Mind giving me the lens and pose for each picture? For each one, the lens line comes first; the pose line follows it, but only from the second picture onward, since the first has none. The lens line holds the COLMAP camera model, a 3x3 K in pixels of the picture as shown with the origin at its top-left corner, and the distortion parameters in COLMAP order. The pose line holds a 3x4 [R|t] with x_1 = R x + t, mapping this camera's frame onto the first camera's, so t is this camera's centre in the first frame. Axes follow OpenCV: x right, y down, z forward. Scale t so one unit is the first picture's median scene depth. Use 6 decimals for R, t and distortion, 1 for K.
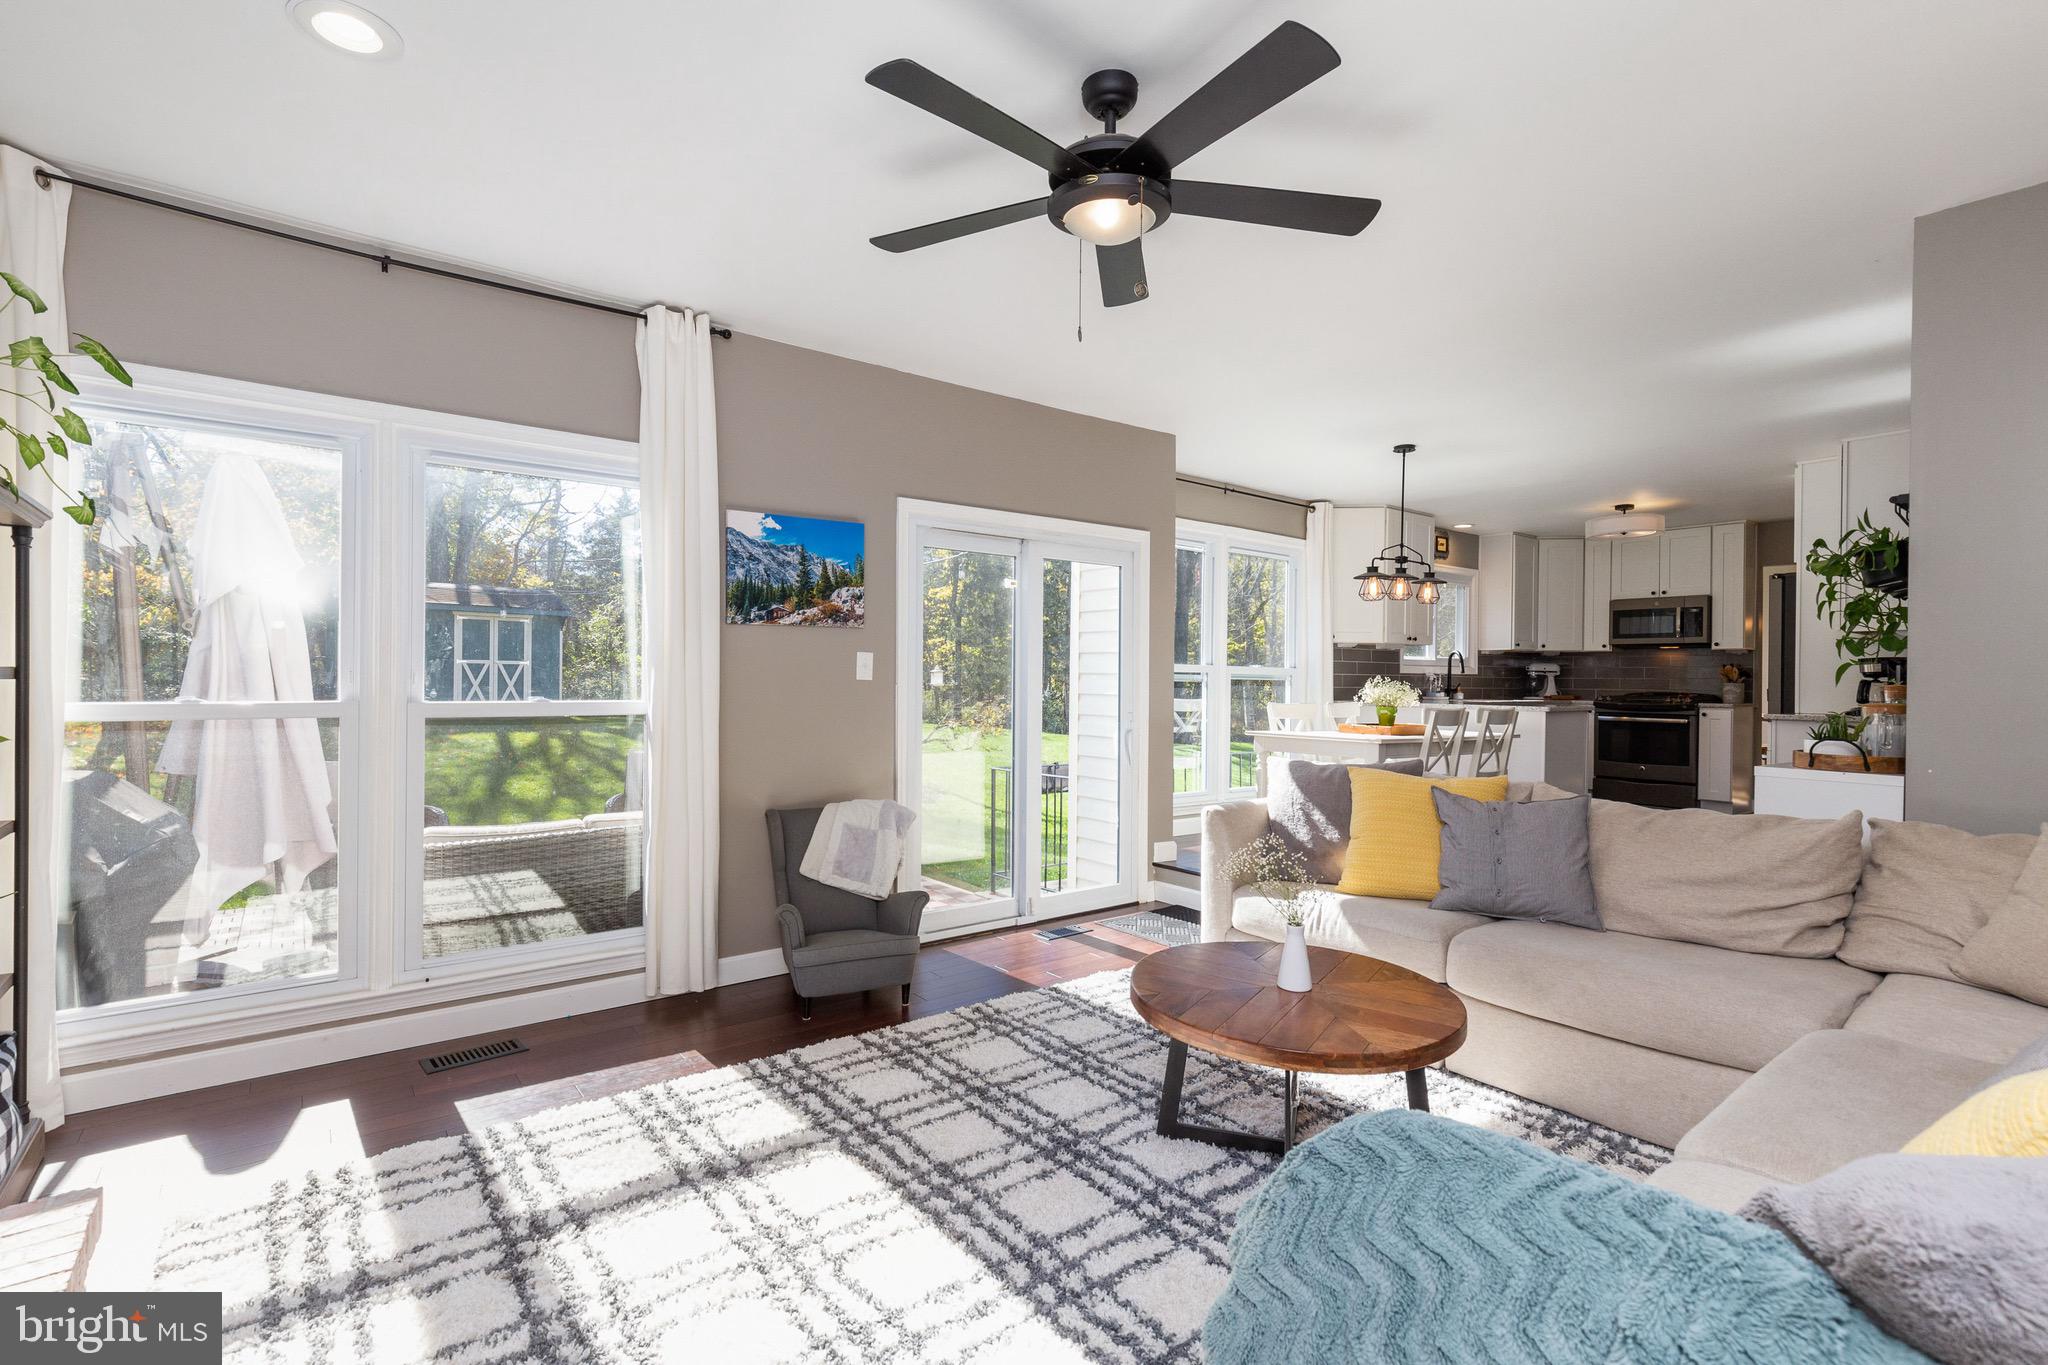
lens RADIAL K [[930.3, 0, 1017.8], [0, 930.3, 689.0], [0, 0, 1]] dist [0.006938, -0.003280]
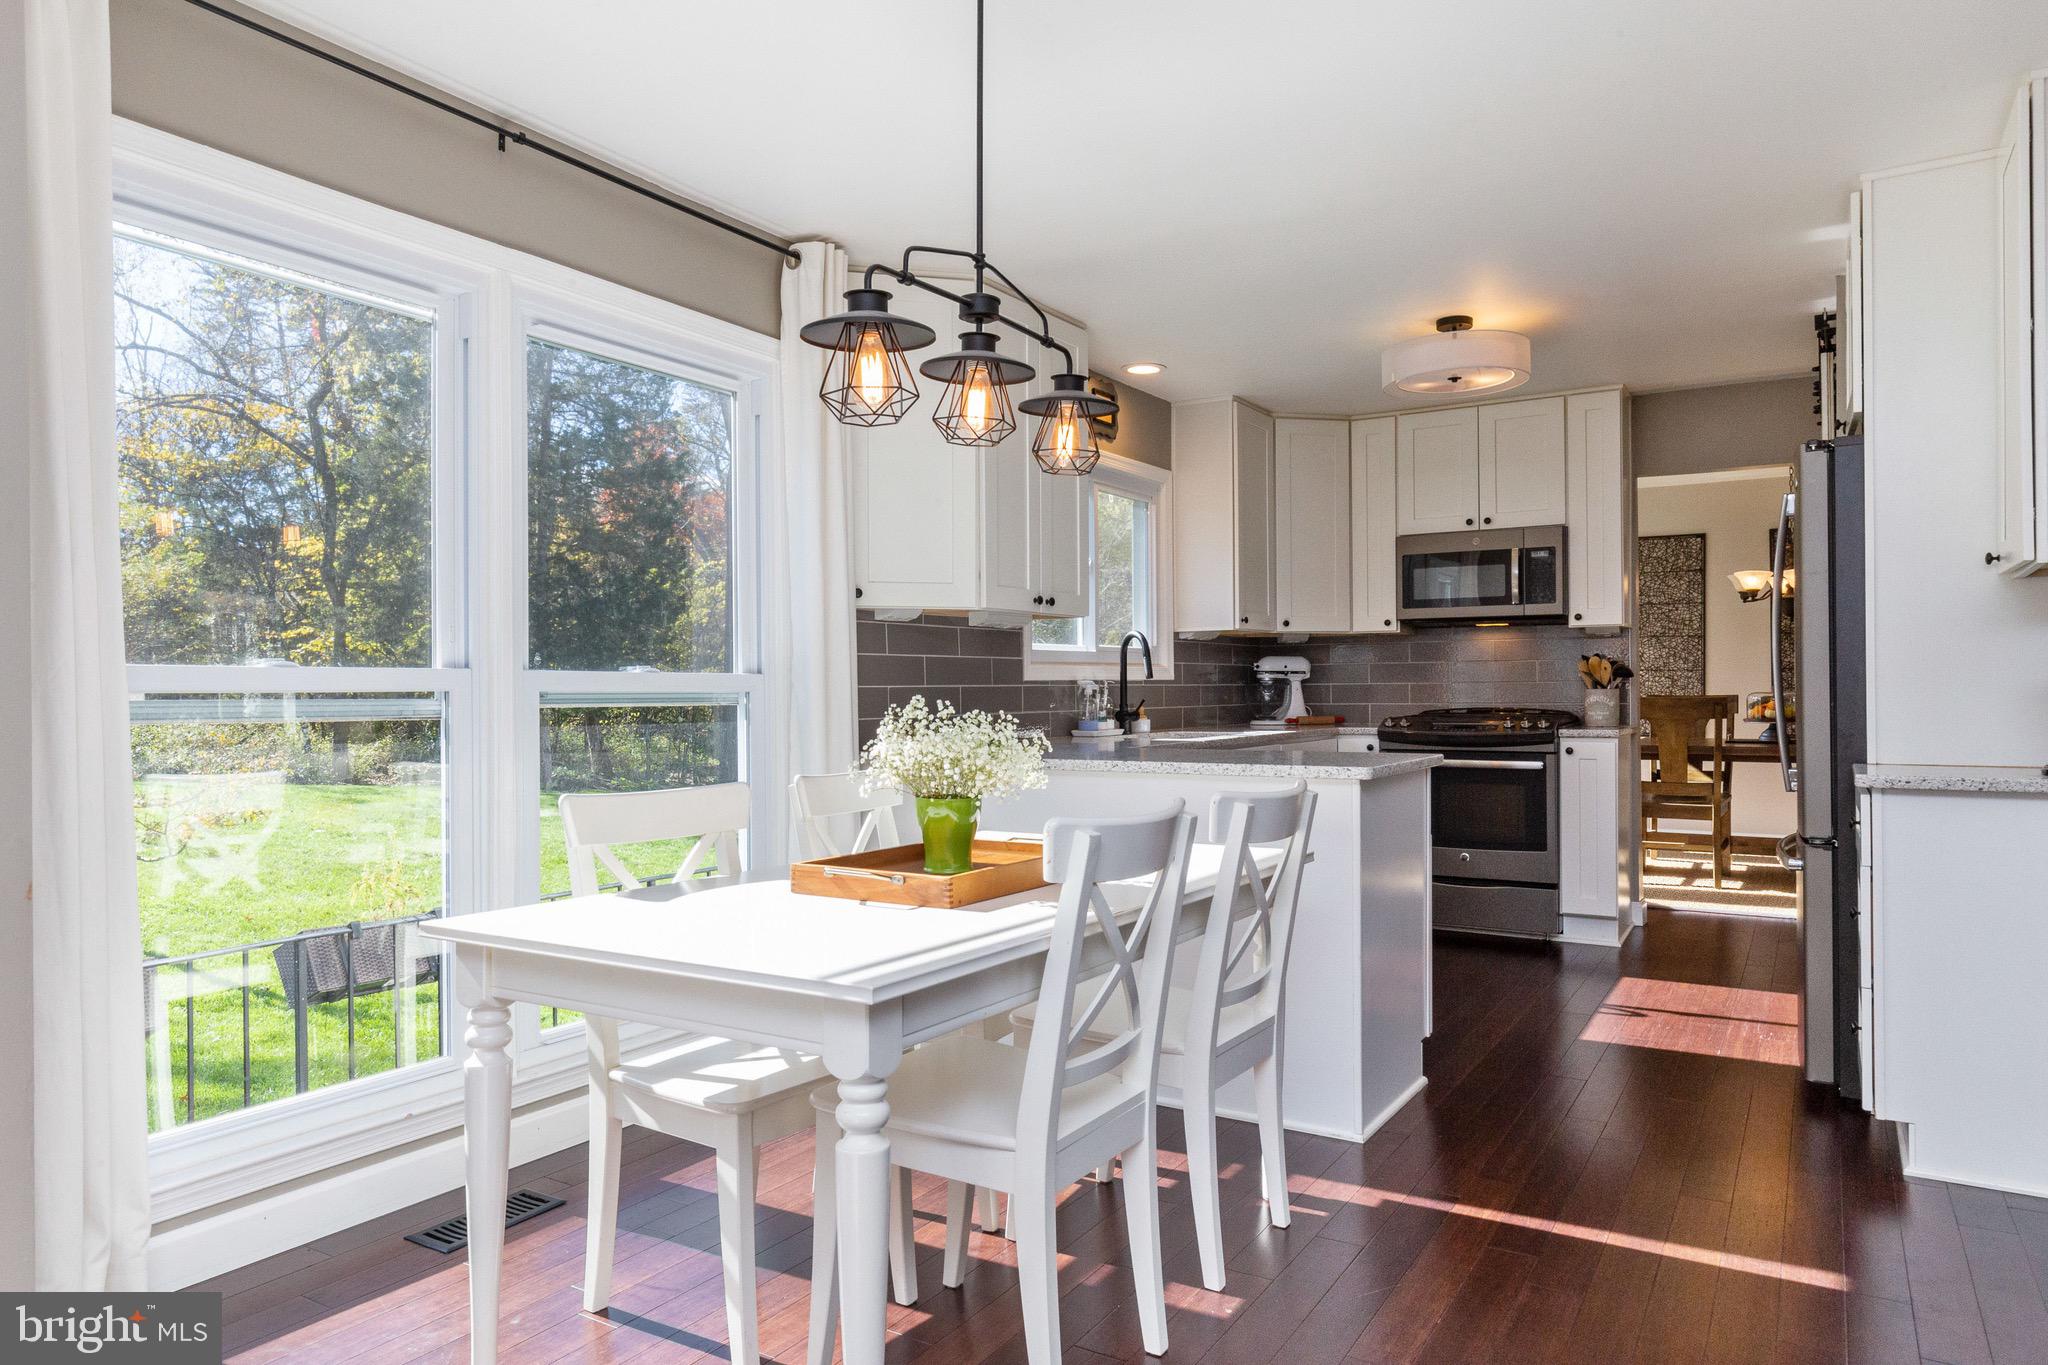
lens RADIAL K [[1300.5, 0, 1022.0], [0, 1300.5, 689.2], [0, 0, 1]] dist [0.011617, 0.001098]
pose [[0.935489, -0.017227, 0.352936, 0.277471], [0.020579, 0.999772, -0.005746, -0.013697], [-0.352756, 0.012638, 0.935630, 0.611705]]
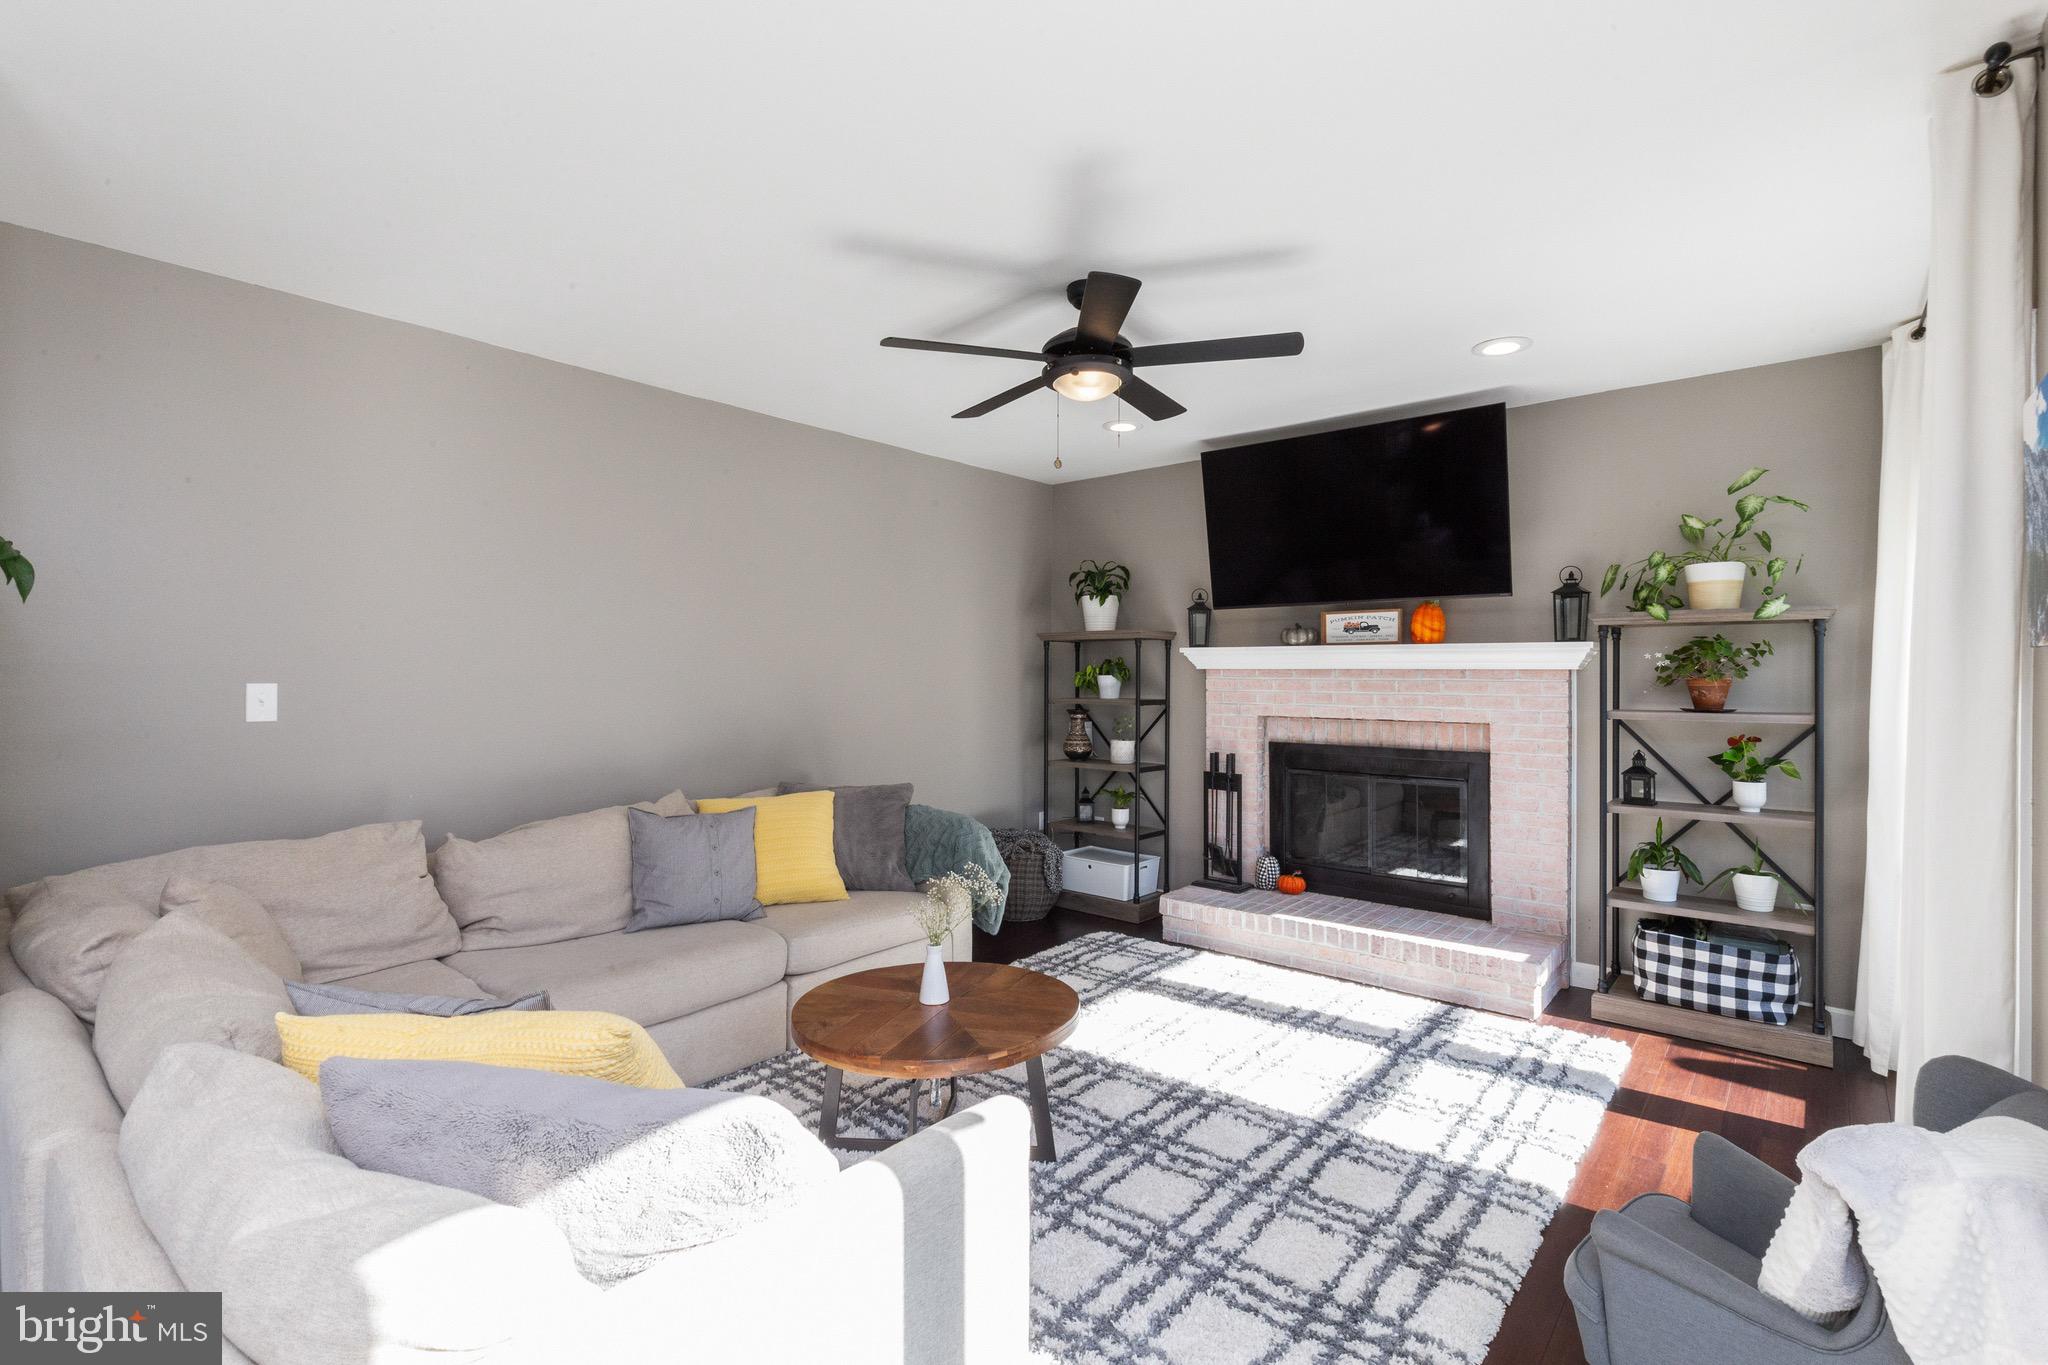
lens RADIAL K [[930.3, 0, 1009.4], [0, 930.3, 677.8], [0, 0, 1]] dist [0.006938, -0.003280]
pose [[-0.979716, -0.008868, -0.200196, 0.193582], [-0.012571, 0.999772, 0.017236, -0.039872], [0.199997, 0.019403, -0.979604, 0.934692]]
